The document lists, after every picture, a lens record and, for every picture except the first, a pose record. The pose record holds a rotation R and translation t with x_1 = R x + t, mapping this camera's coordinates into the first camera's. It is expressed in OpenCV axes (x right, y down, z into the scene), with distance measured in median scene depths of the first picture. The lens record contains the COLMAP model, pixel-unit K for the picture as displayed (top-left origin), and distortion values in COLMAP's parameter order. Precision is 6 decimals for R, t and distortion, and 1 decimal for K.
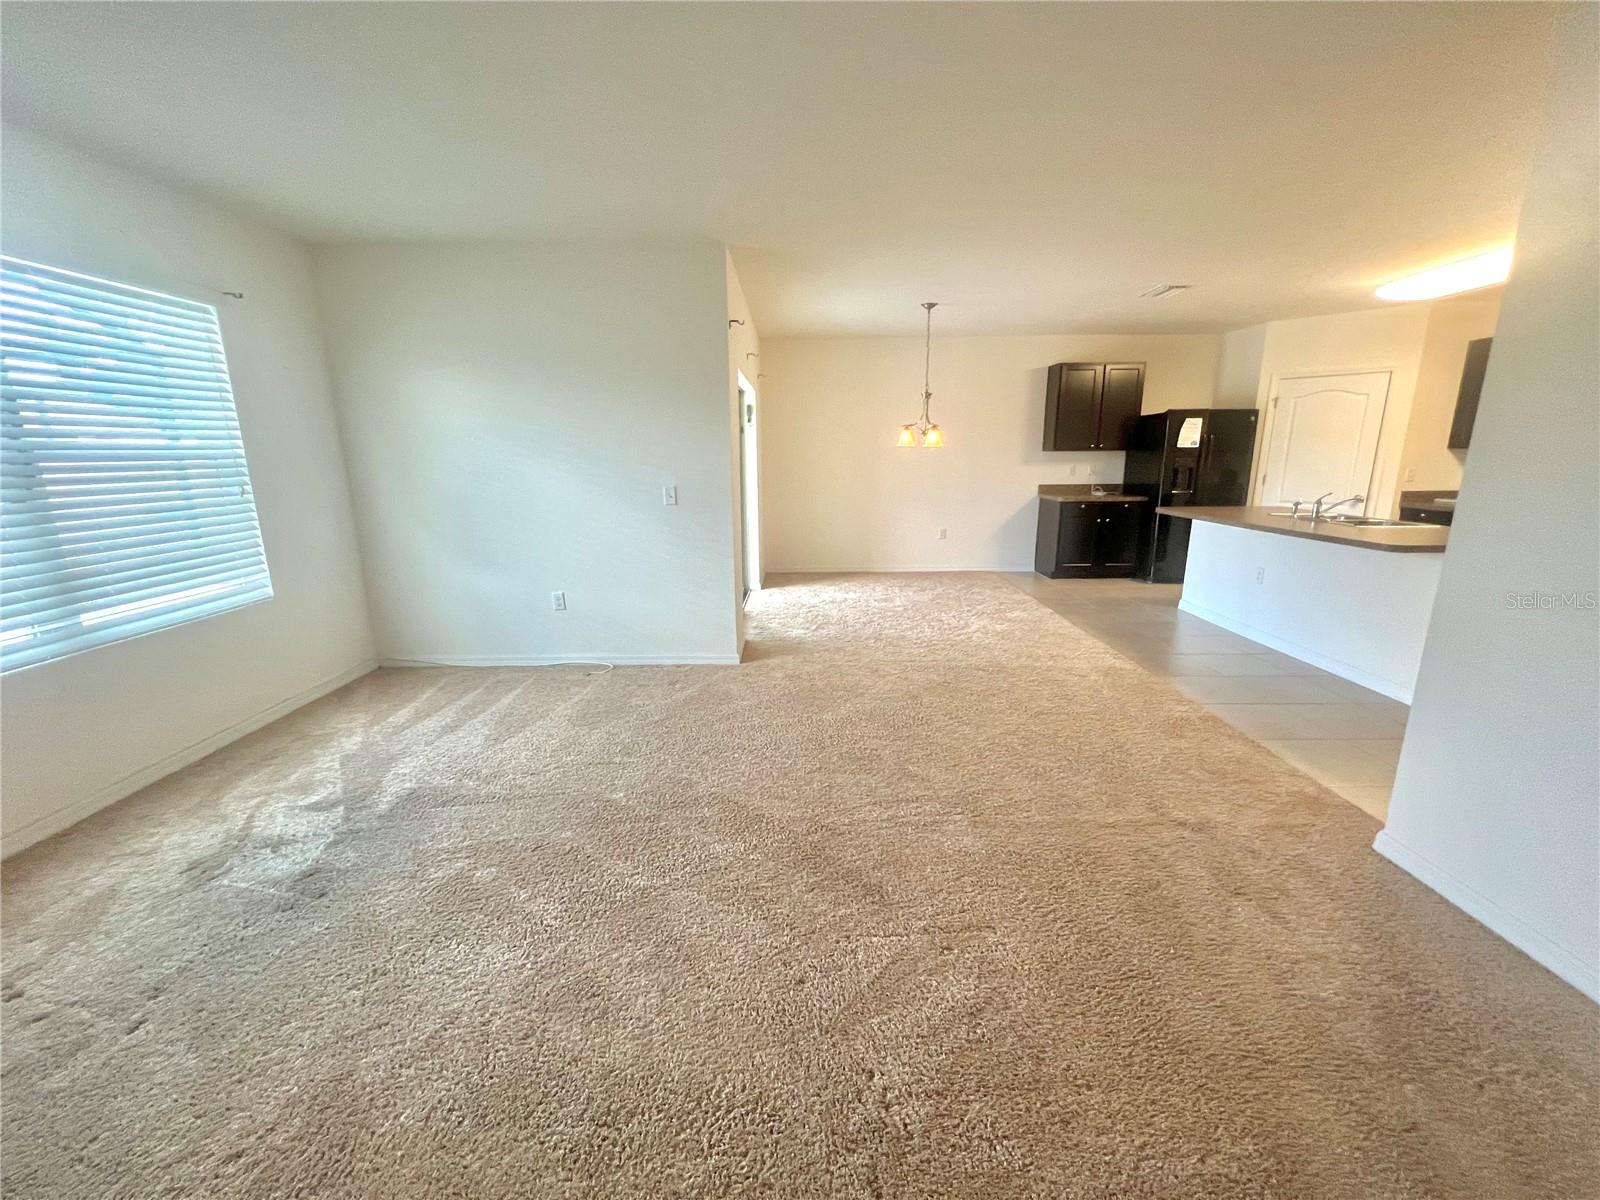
lens RADIAL K [[637.5, 0, 797.1], [0, 637.5, 601.7], [0, 0, 1]] dist [-0.006581, 0.000571]
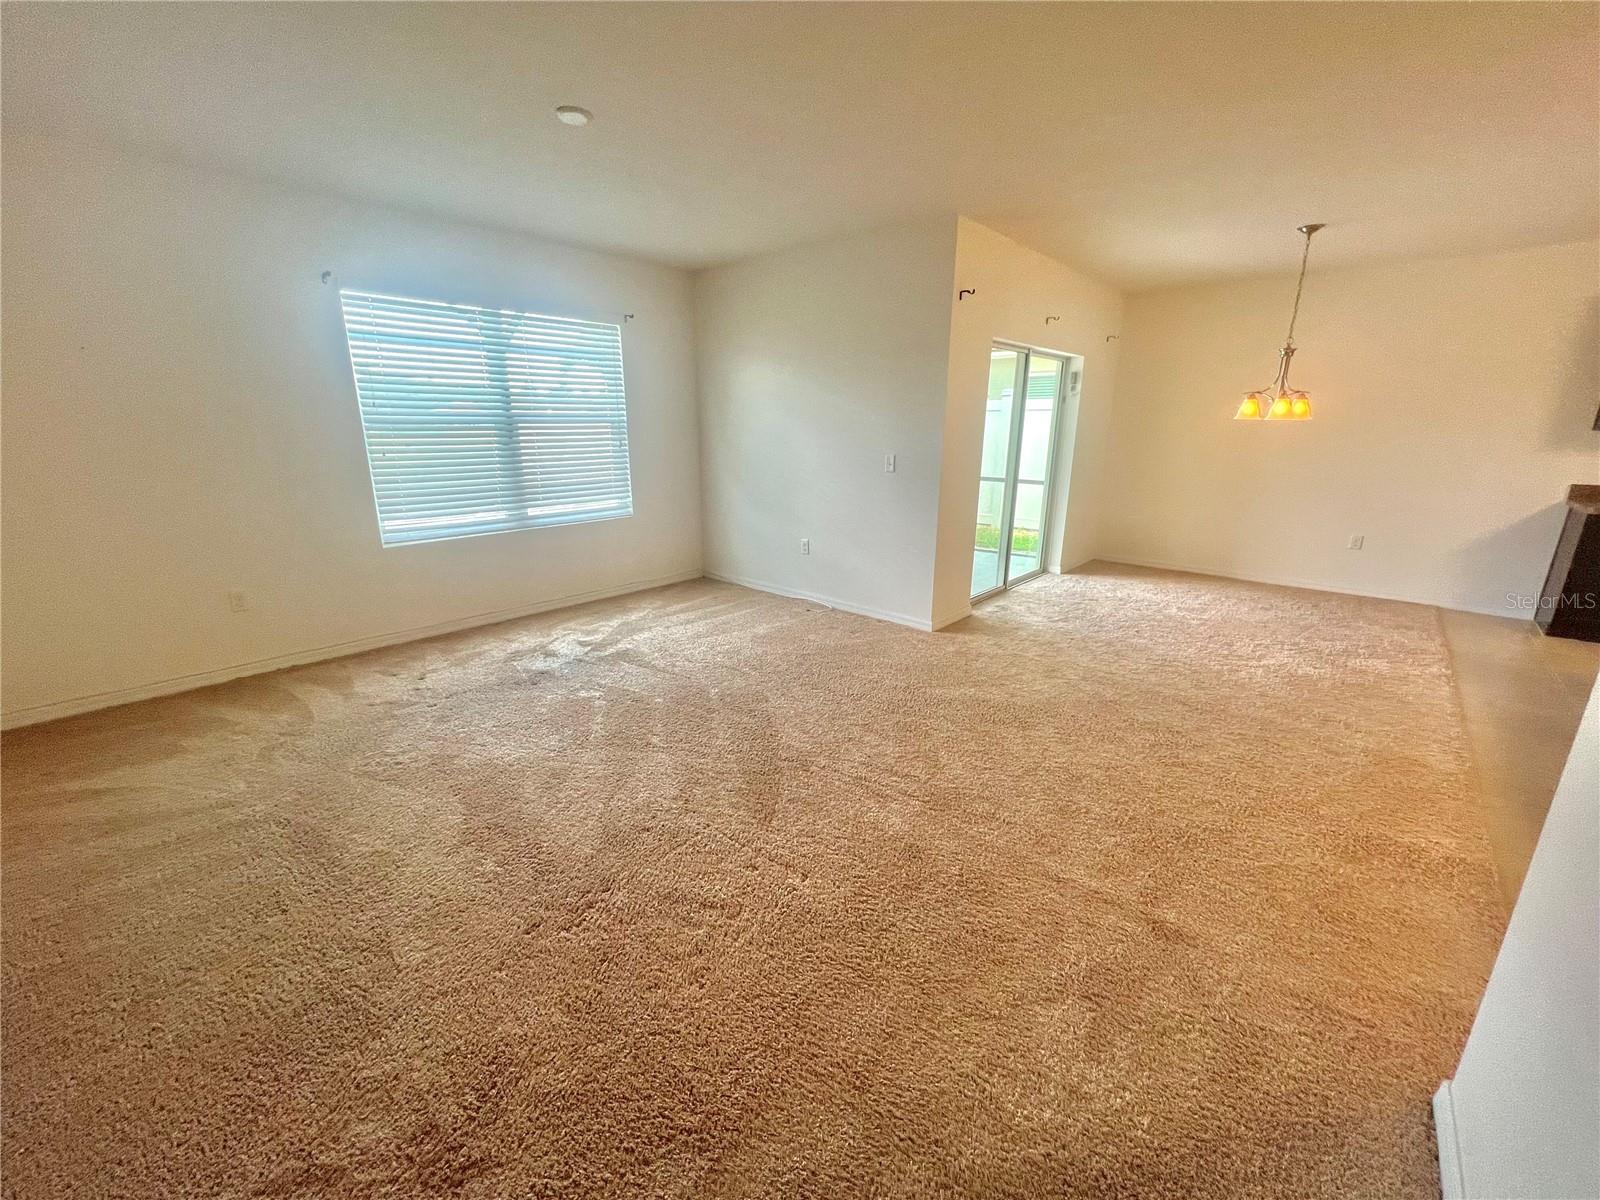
lens RADIAL K [[637.5, 0, 786.9], [0, 637.5, 597.8], [0, 0, 1]] dist [-0.006581, 0.000571]
pose [[0.742415, 0.189562, -0.642562, 0.465690], [-0.163152, 0.981415, 0.101022, -0.025983], [0.649771, 0.029835, 0.759545, 0.080255]]
